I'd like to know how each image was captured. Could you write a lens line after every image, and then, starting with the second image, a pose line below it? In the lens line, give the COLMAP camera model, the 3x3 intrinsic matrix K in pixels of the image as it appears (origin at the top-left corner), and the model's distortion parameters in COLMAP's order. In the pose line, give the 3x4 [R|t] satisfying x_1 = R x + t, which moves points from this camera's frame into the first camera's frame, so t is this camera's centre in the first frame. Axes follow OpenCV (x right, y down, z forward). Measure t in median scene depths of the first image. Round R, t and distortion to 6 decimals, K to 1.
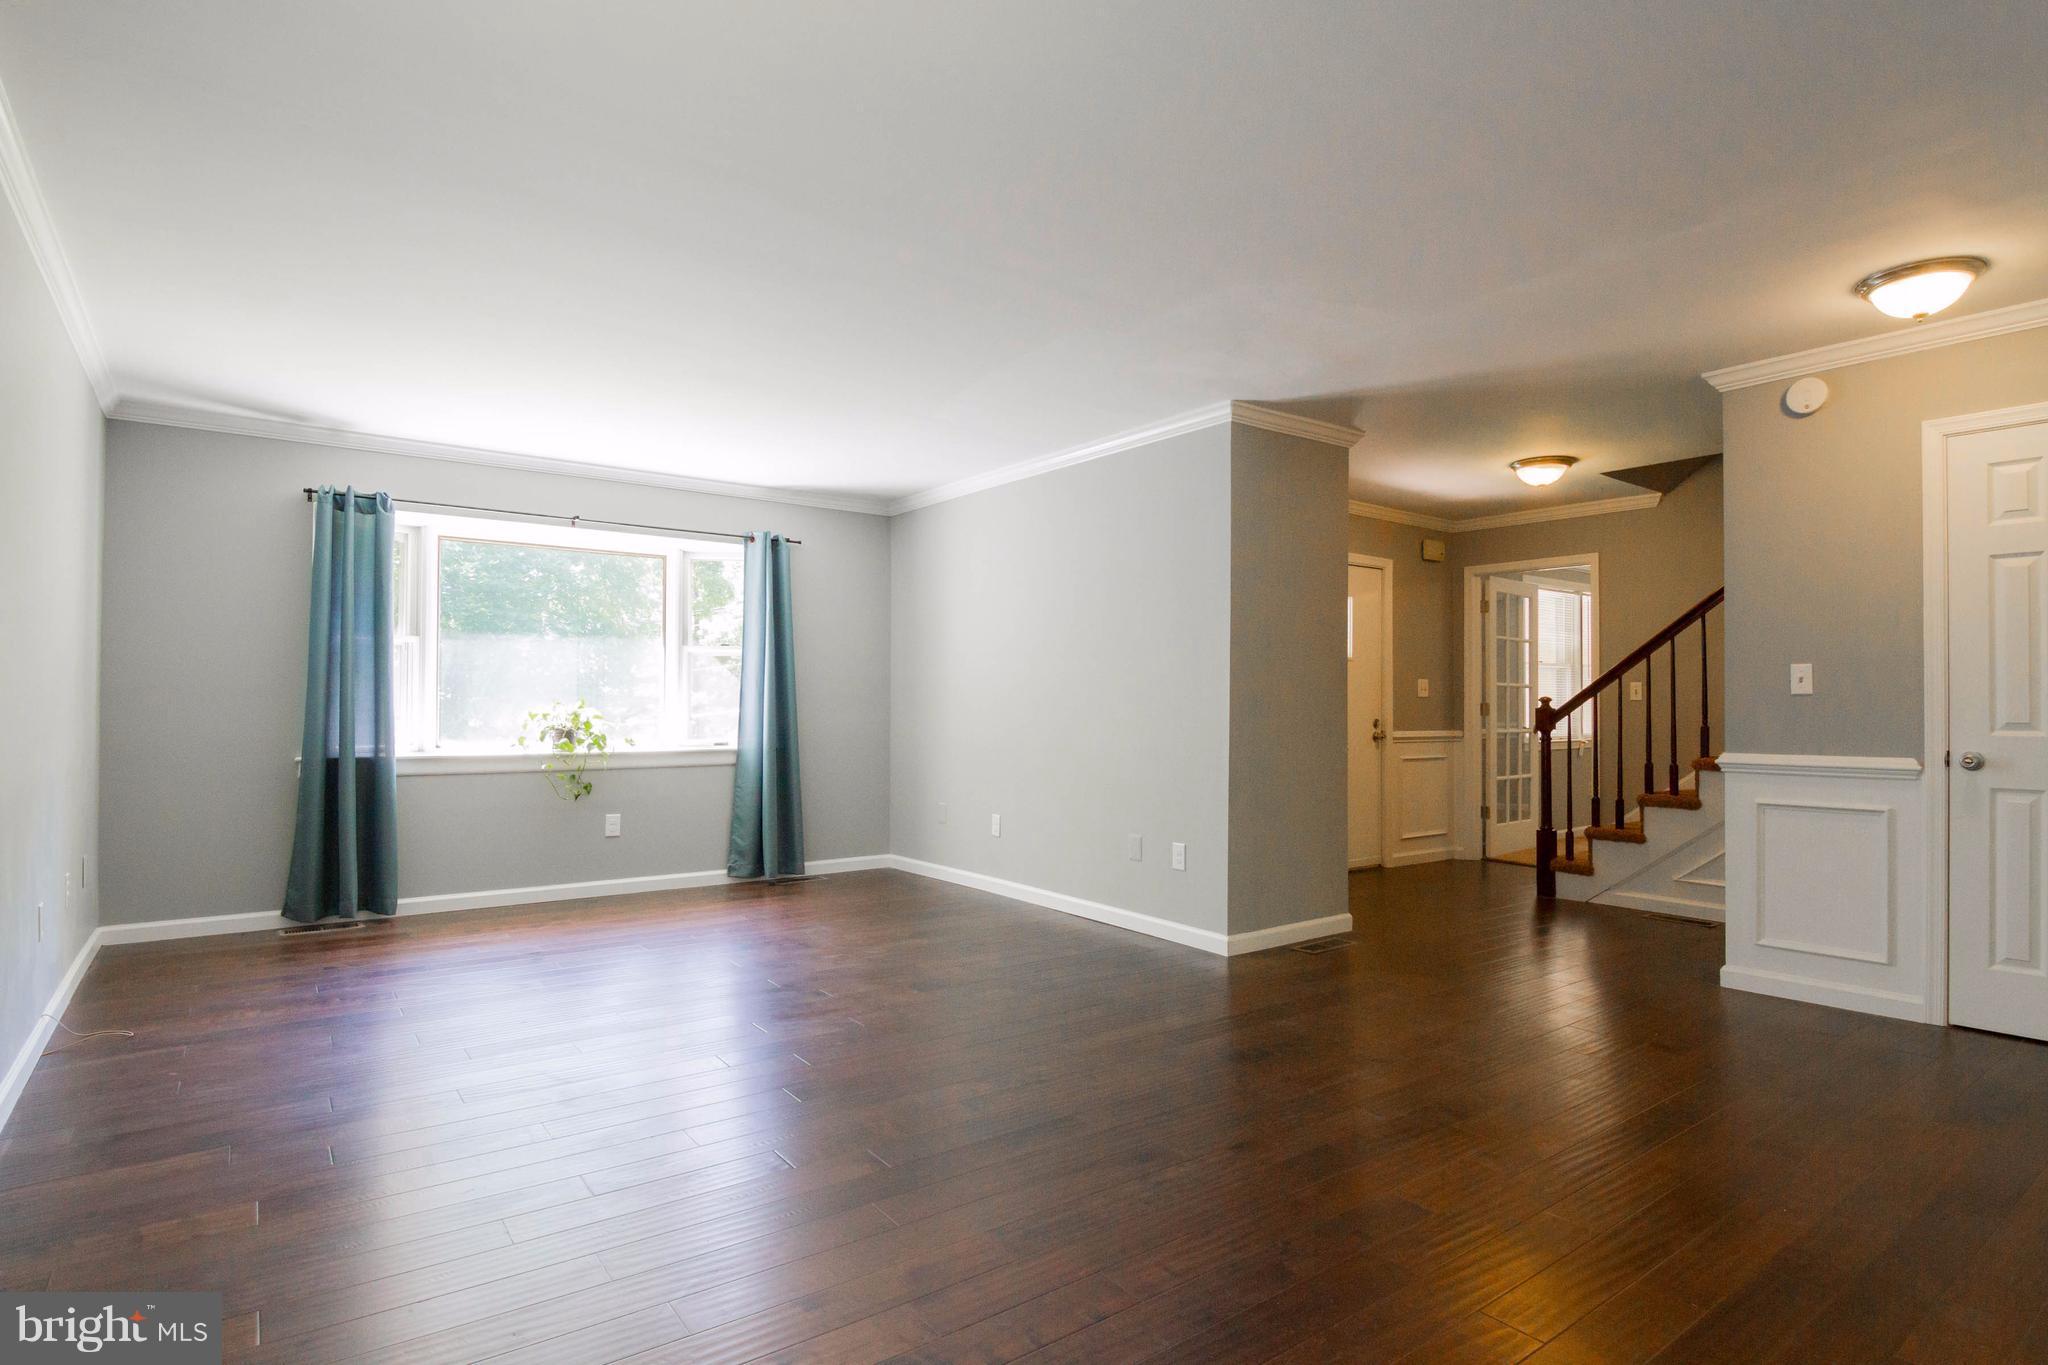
lens RADIAL K [[1050.1, 0, 1033.2], [0, 1050.1, 702.1], [0, 0, 1]] dist [-0.002704, -0.000749]
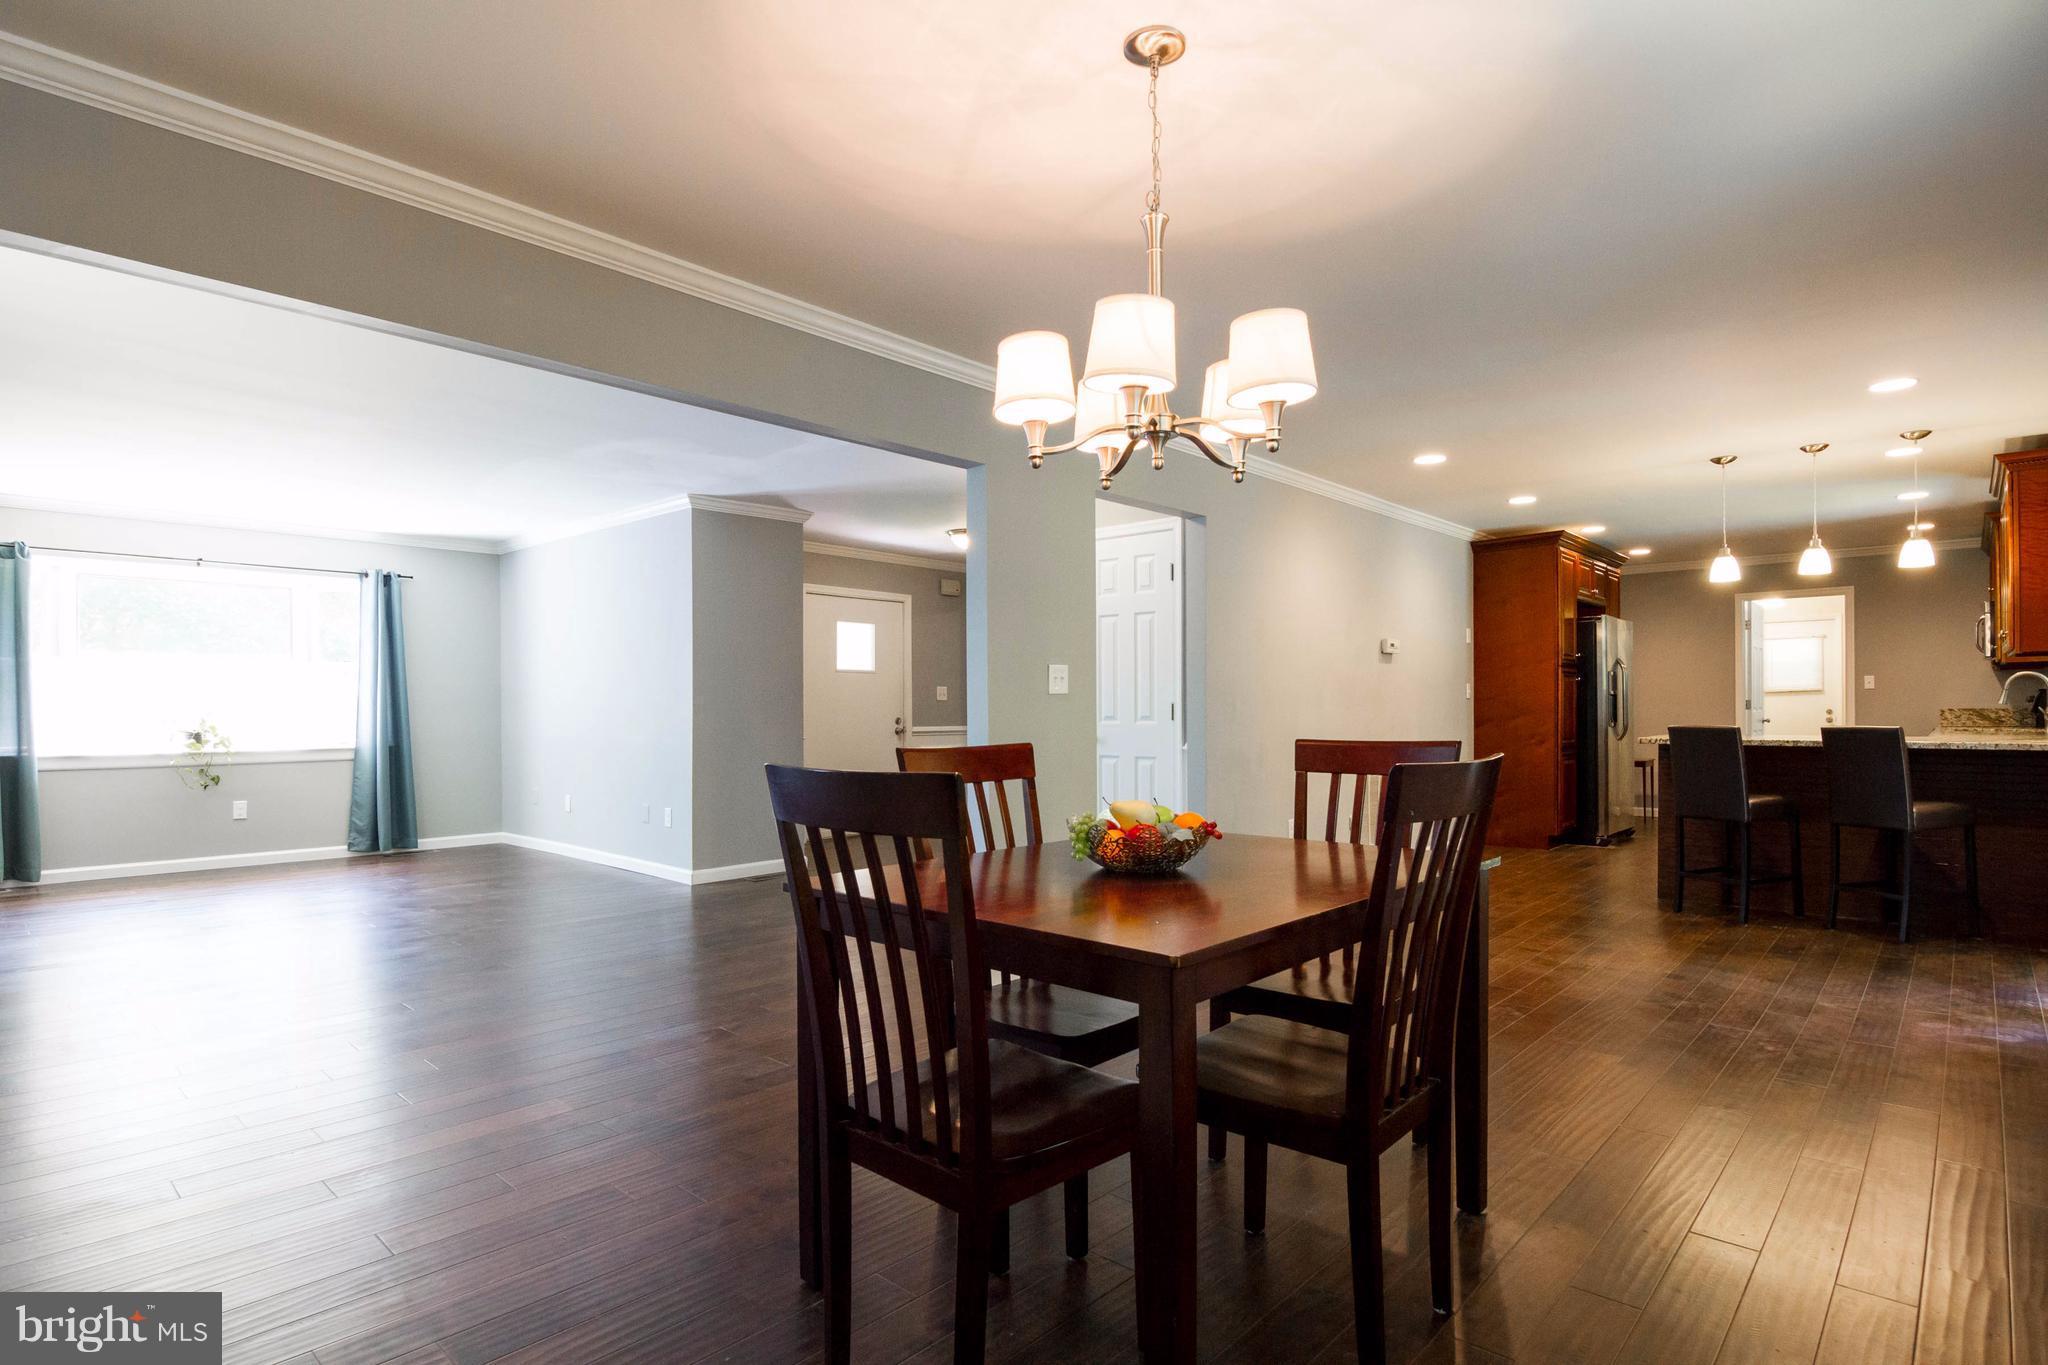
lens RADIAL K [[1055.1, 0, 994.7], [0, 1055.1, 720.8], [0, 0, 1]] dist [-0.002590, -0.008346]
pose [[0.985980, -0.010005, 0.166566, 0.273587], [0.007258, 0.999828, 0.017094, -0.001682], [-0.166708, -0.015645, 0.985882, -0.367638]]
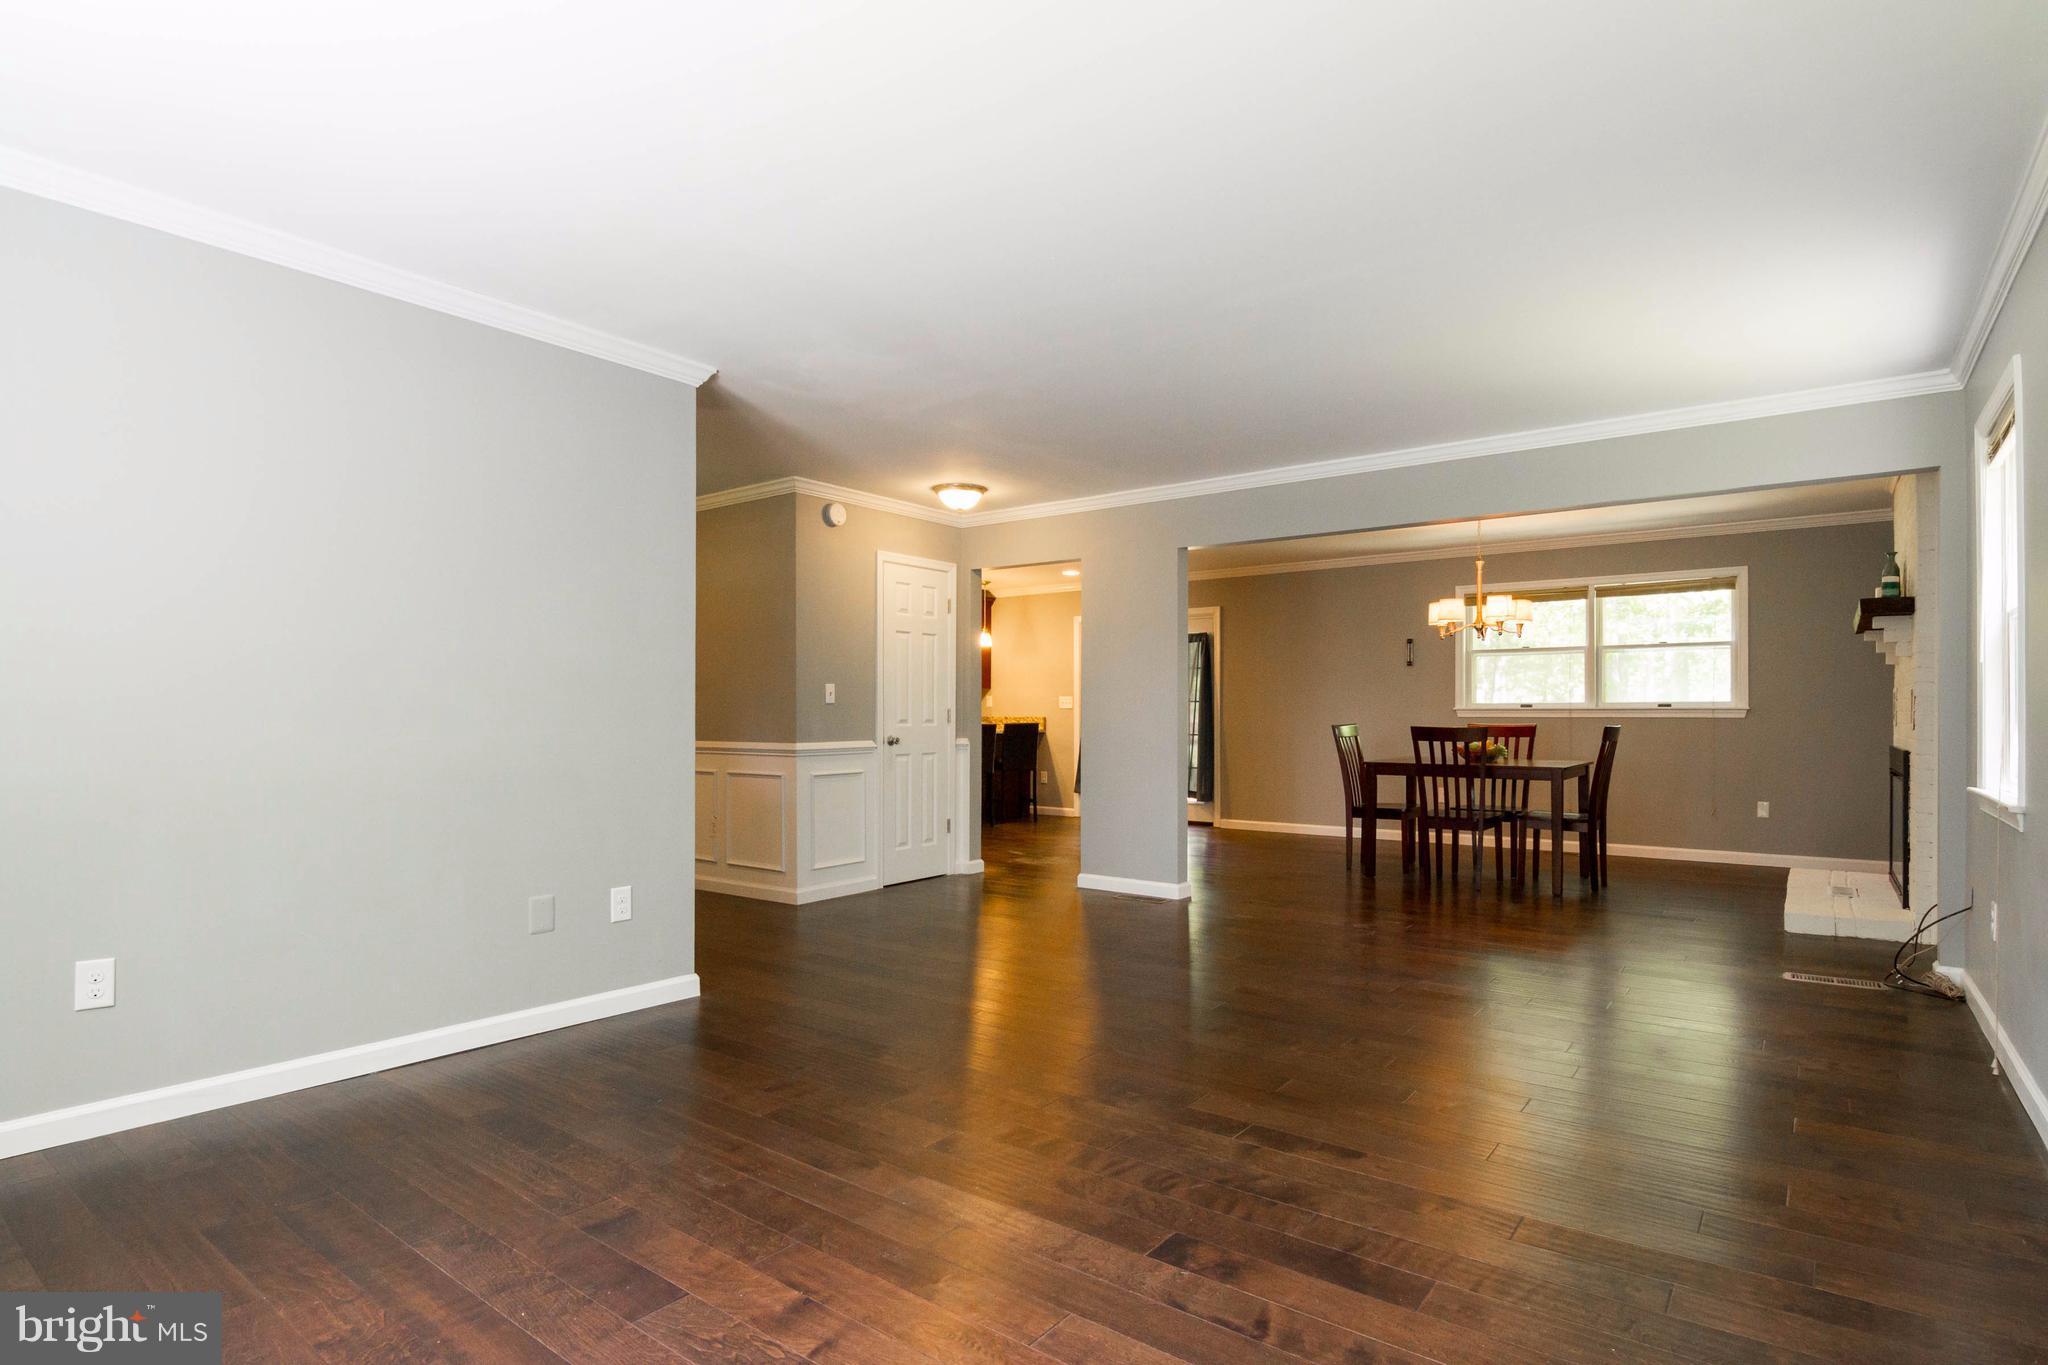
lens RADIAL K [[1050.1, 0, 1033.2], [0, 1050.1, 702.1], [0, 0, 1]] dist [-0.002704, -0.000749]
pose [[-0.272921, 0.004241, 0.962027, -0.566876], [-0.009501, 0.999930, -0.007104, -0.000490], [-0.961990, -0.011079, -0.272861, 0.747775]]
